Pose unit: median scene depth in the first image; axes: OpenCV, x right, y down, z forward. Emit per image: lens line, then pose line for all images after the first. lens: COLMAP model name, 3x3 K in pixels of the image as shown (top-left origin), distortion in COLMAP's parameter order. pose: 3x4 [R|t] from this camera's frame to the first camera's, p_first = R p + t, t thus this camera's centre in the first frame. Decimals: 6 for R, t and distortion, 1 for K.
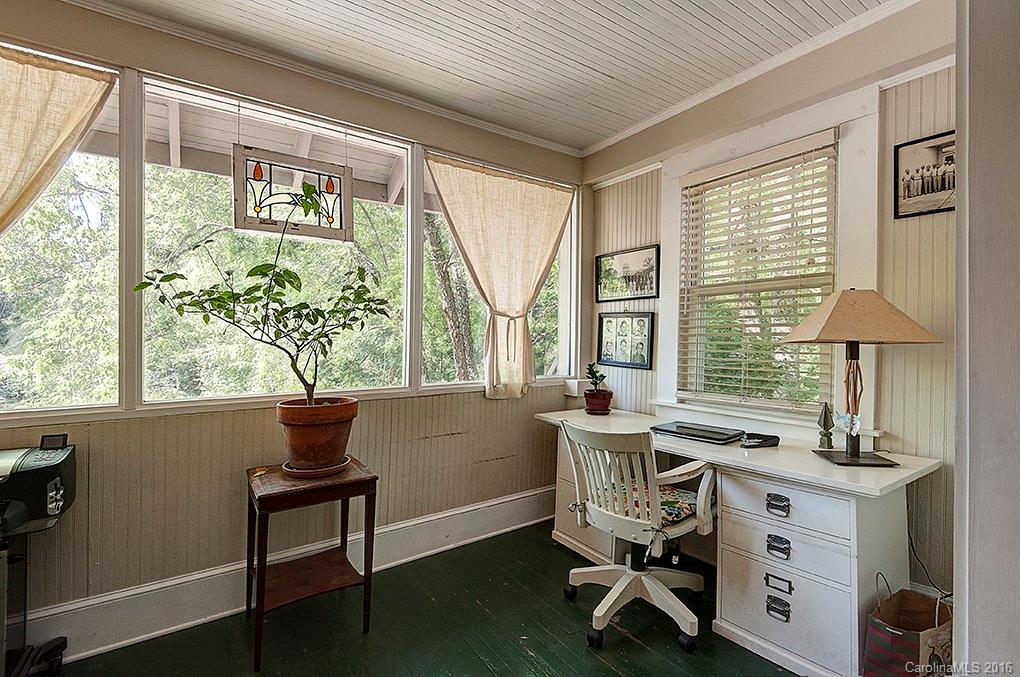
lens RADIAL K [[471.2, 0, 510.0], [0, 471.2, 338.5], [0, 0, 1]] dist [0.023595, -0.016167]
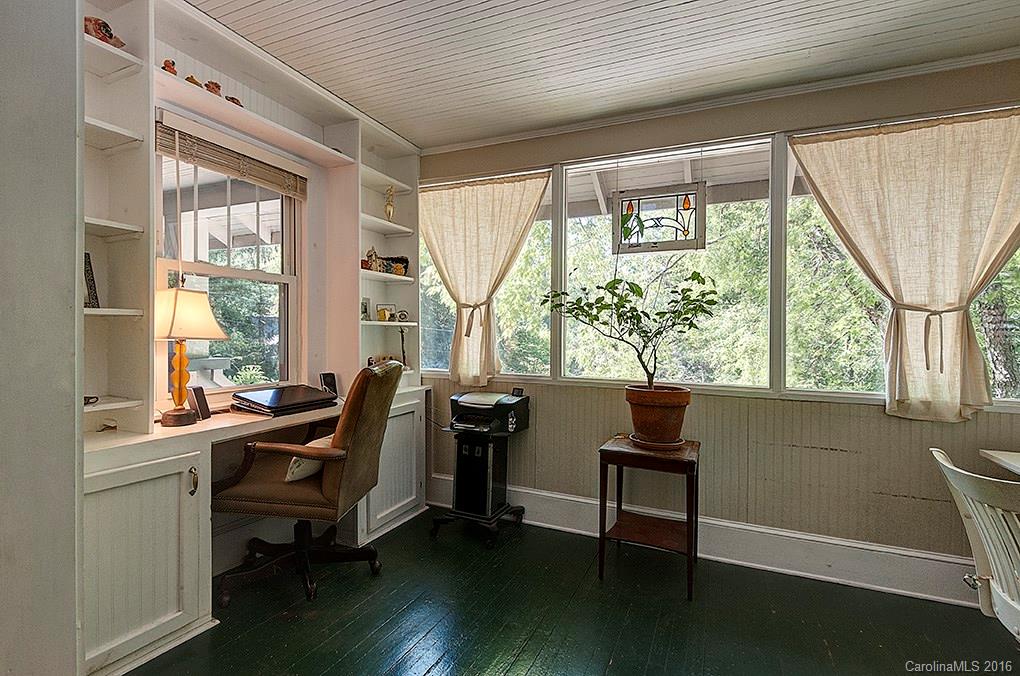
lens RADIAL K [[471.2, 0, 510.0], [0, 471.2, 338.0], [0, 0, 1]] dist [0.023595, -0.016167]
pose [[0.505633, 0.011271, -0.862675, 0.414444], [-0.016415, 0.999859, 0.003442, 0.006717], [0.862592, 0.012420, 0.505747, 0.062876]]
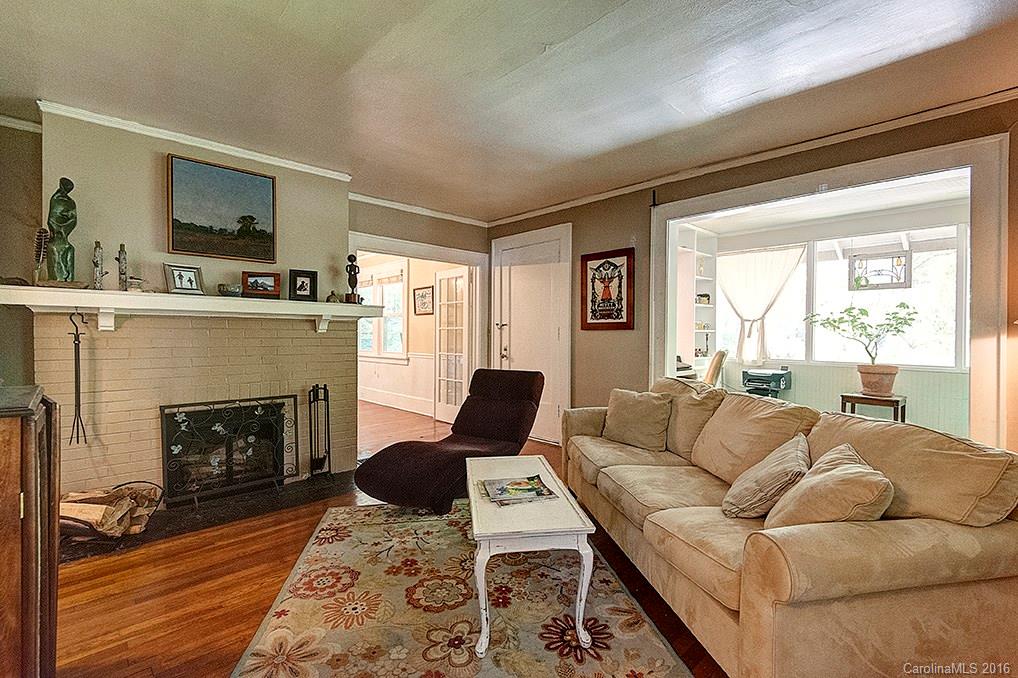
lens RADIAL K [[470.2, 0, 509.0], [0, 470.2, 339.0], [0, 0, 1]] dist [0.023595, -0.016167]
pose [[0.133201, 0.008941, -0.991049, 1.483850], [-0.015122, 0.999861, 0.006988, 0.018234], [0.990974, 0.014056, 0.133318, -0.962908]]
